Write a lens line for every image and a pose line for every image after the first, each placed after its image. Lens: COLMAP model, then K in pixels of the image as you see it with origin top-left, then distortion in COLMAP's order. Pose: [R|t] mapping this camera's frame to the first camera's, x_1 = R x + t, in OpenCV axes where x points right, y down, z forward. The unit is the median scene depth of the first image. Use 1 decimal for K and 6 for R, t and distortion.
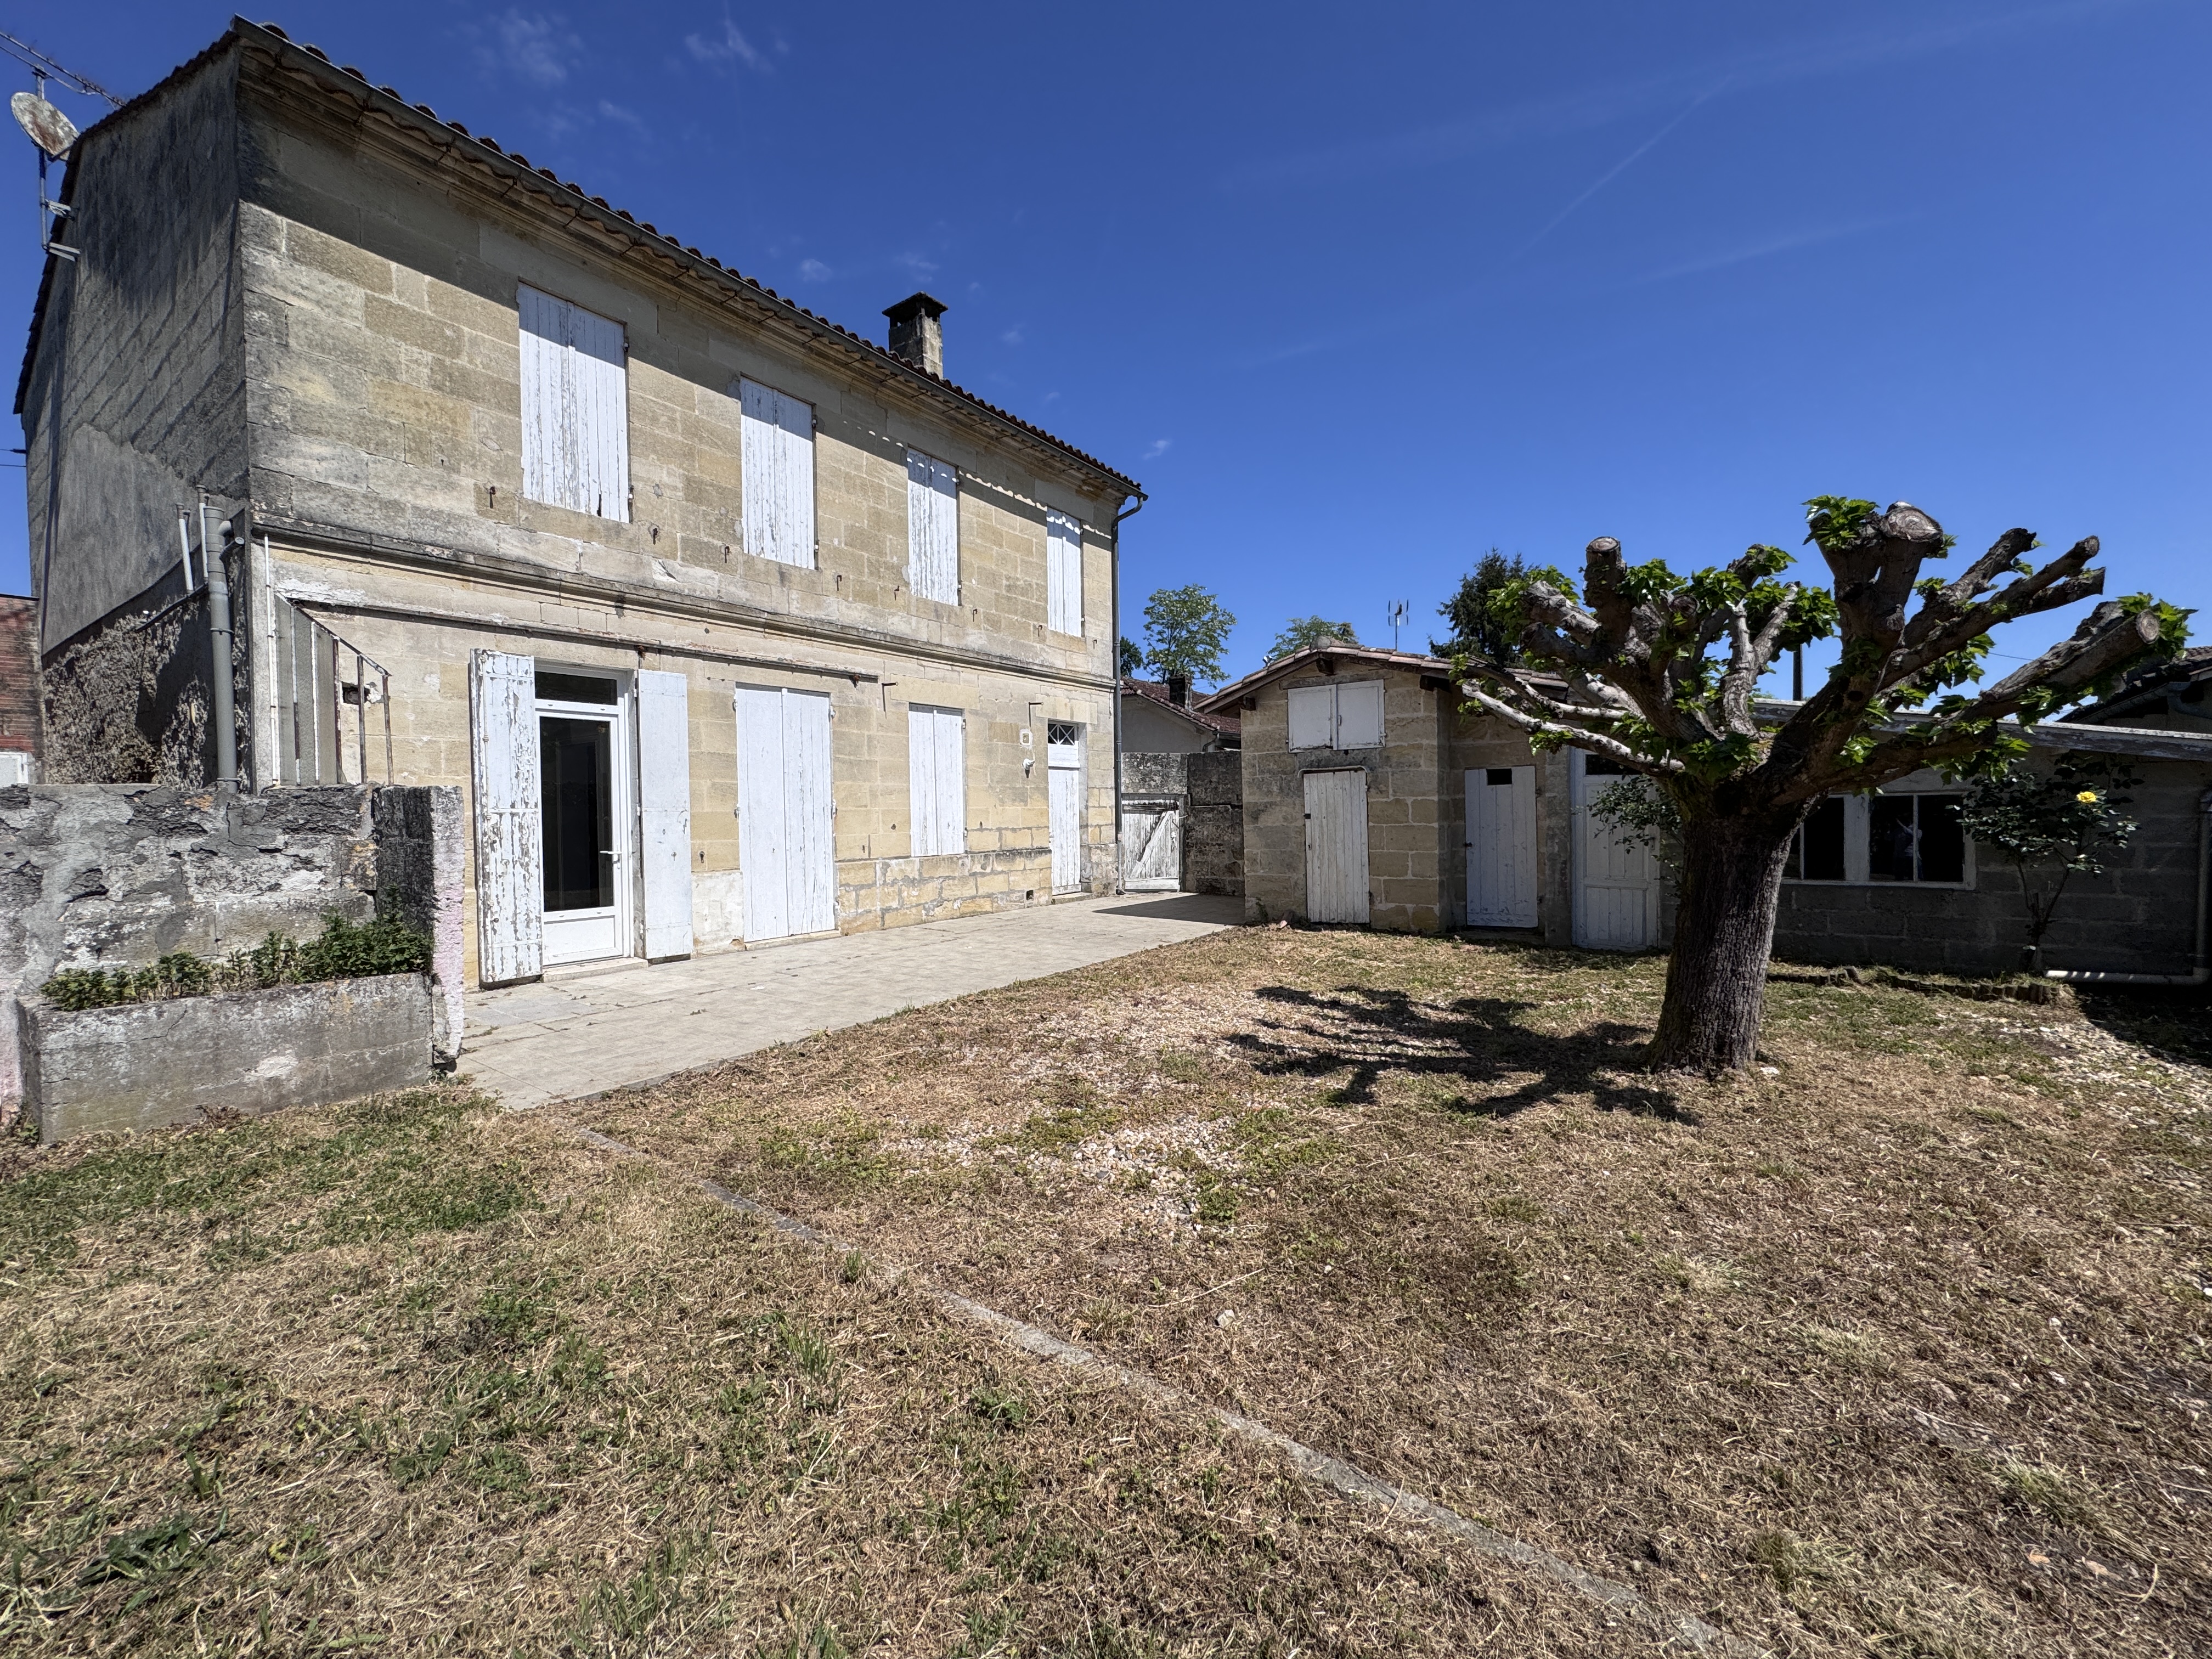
lens RADIAL K [[883.7, 0, 1106.0], [0, 883.7, 829.5], [0, 0, 1]] dist [-0.002214, -0.000090]
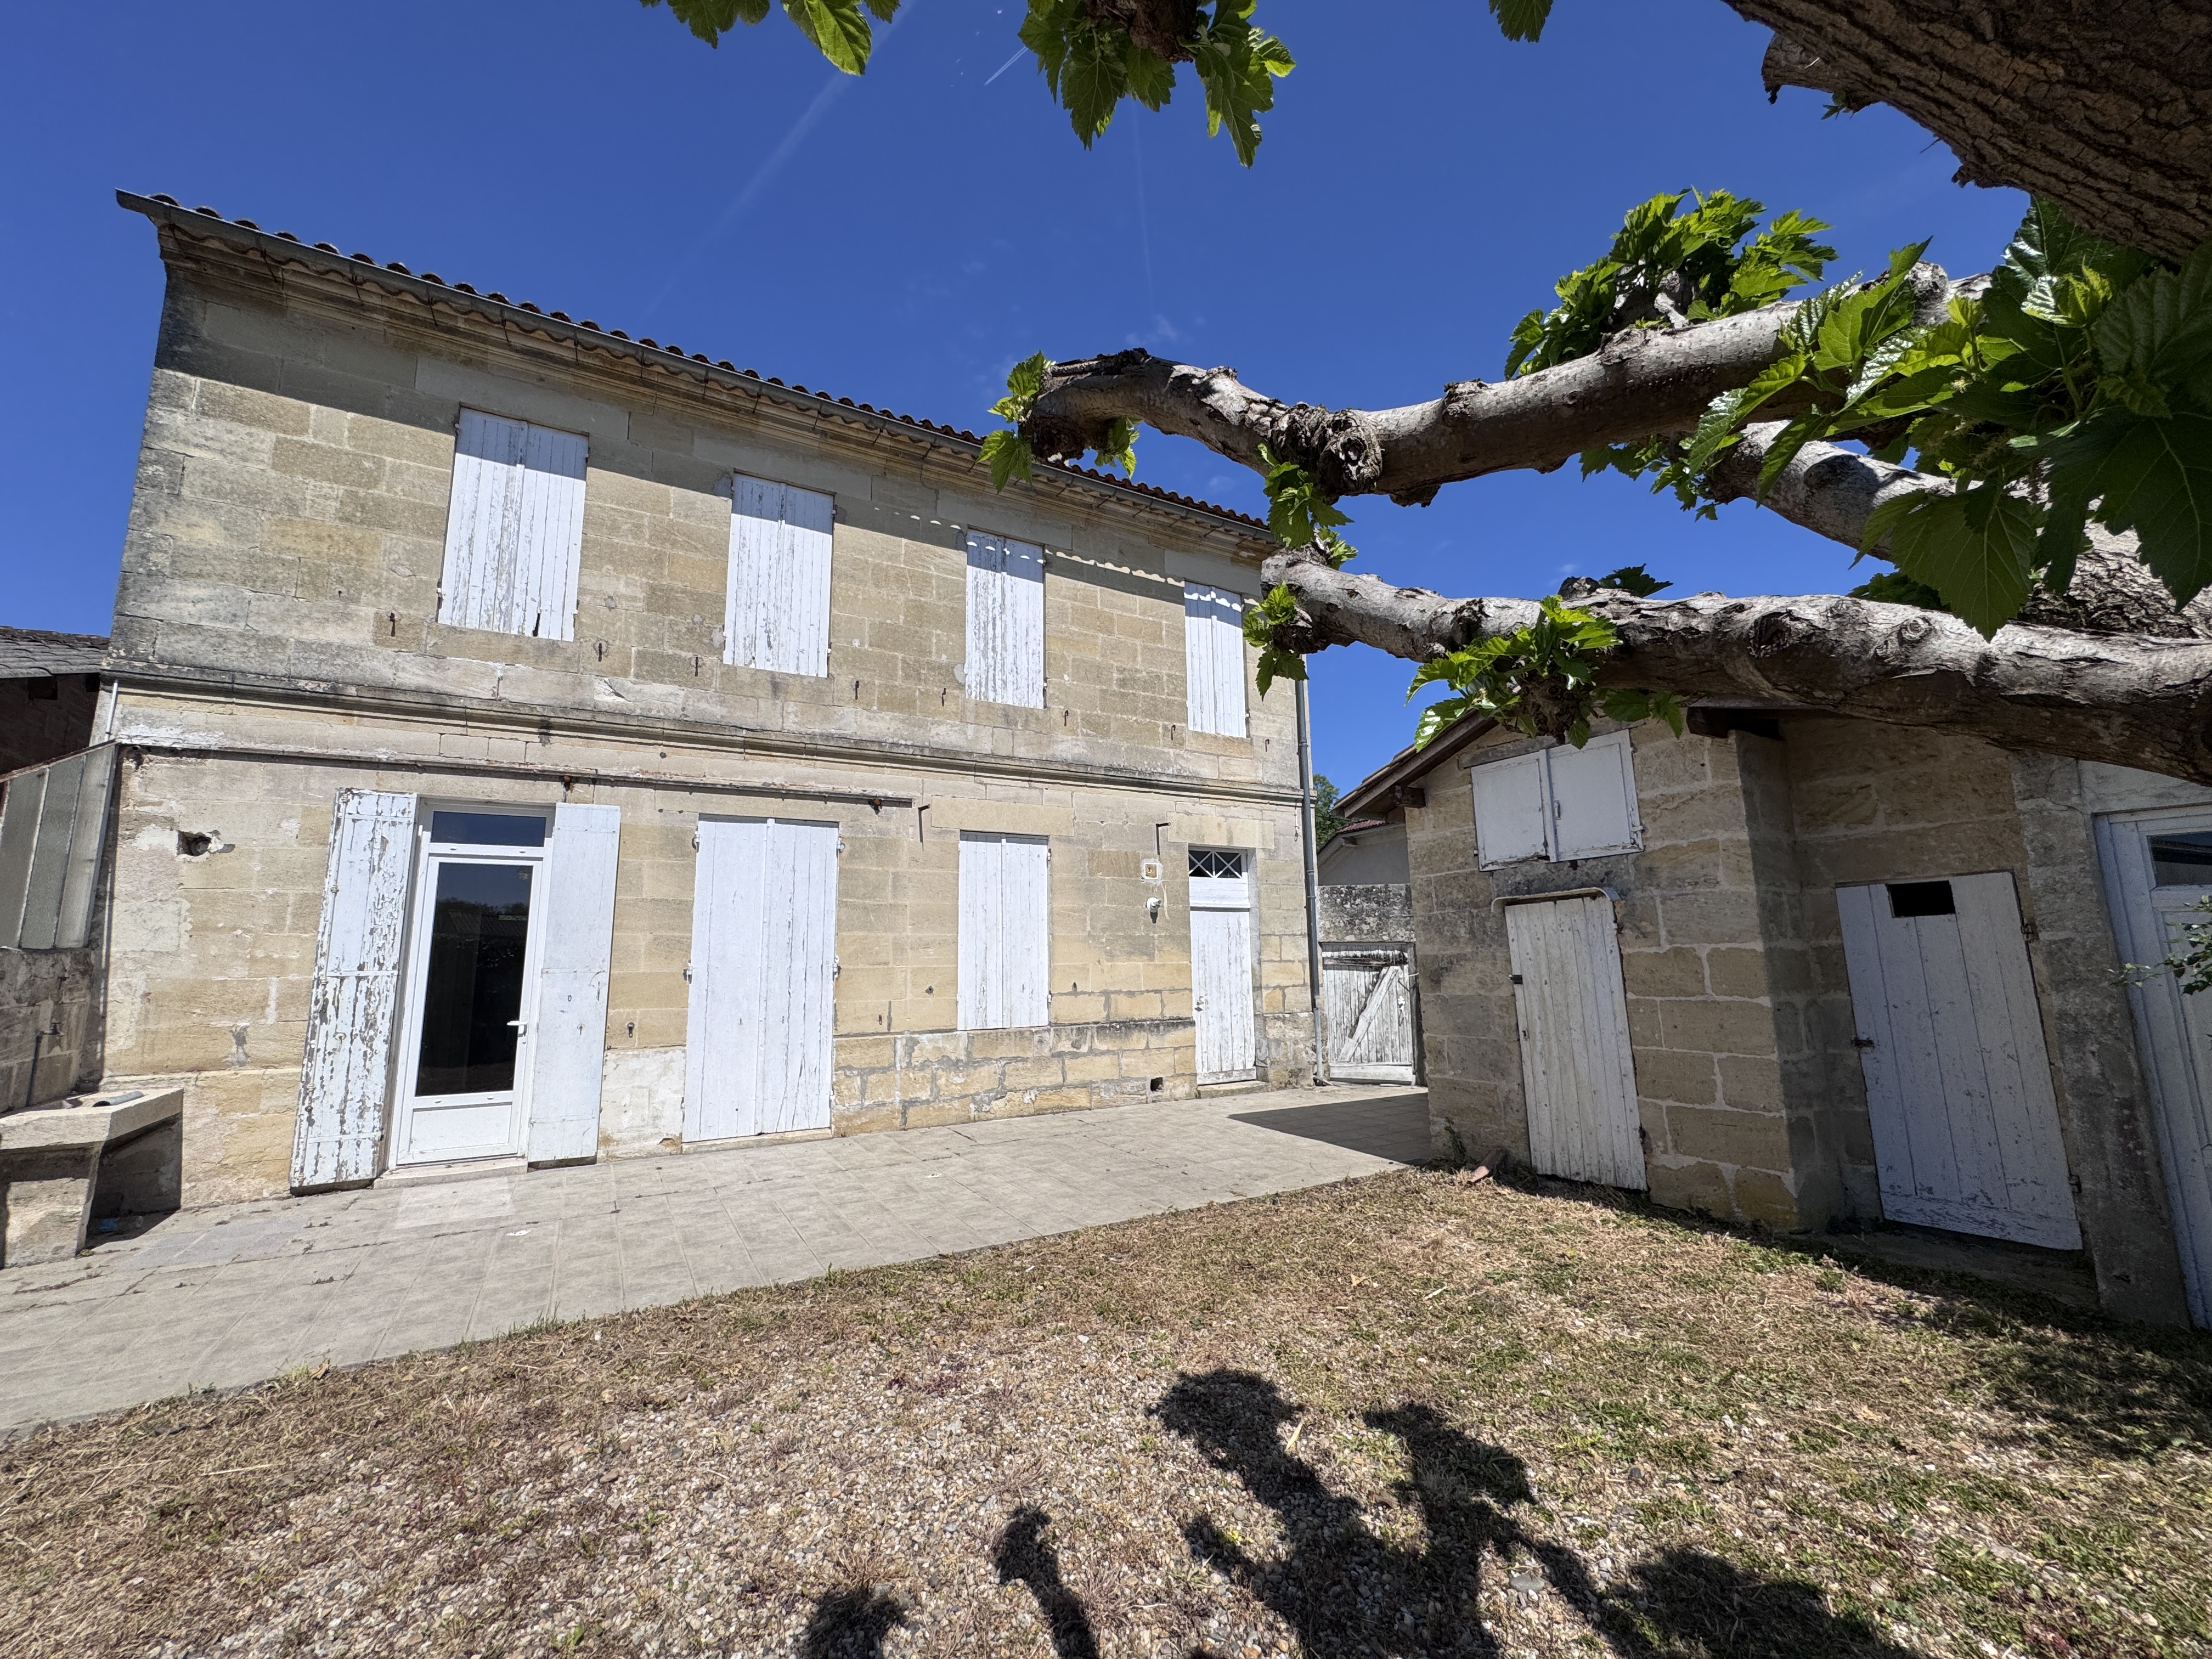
lens RADIAL K [[883.7, 0, 1106.0], [0, 883.7, 829.5], [0, 0, 1]] dist [-0.002214, -0.000090]
pose [[0.907809, -0.064568, -0.414384, 0.254258], [-0.005507, 0.986157, -0.165723, -0.016250], [0.419348, 0.152727, 0.894887, 0.399042]]
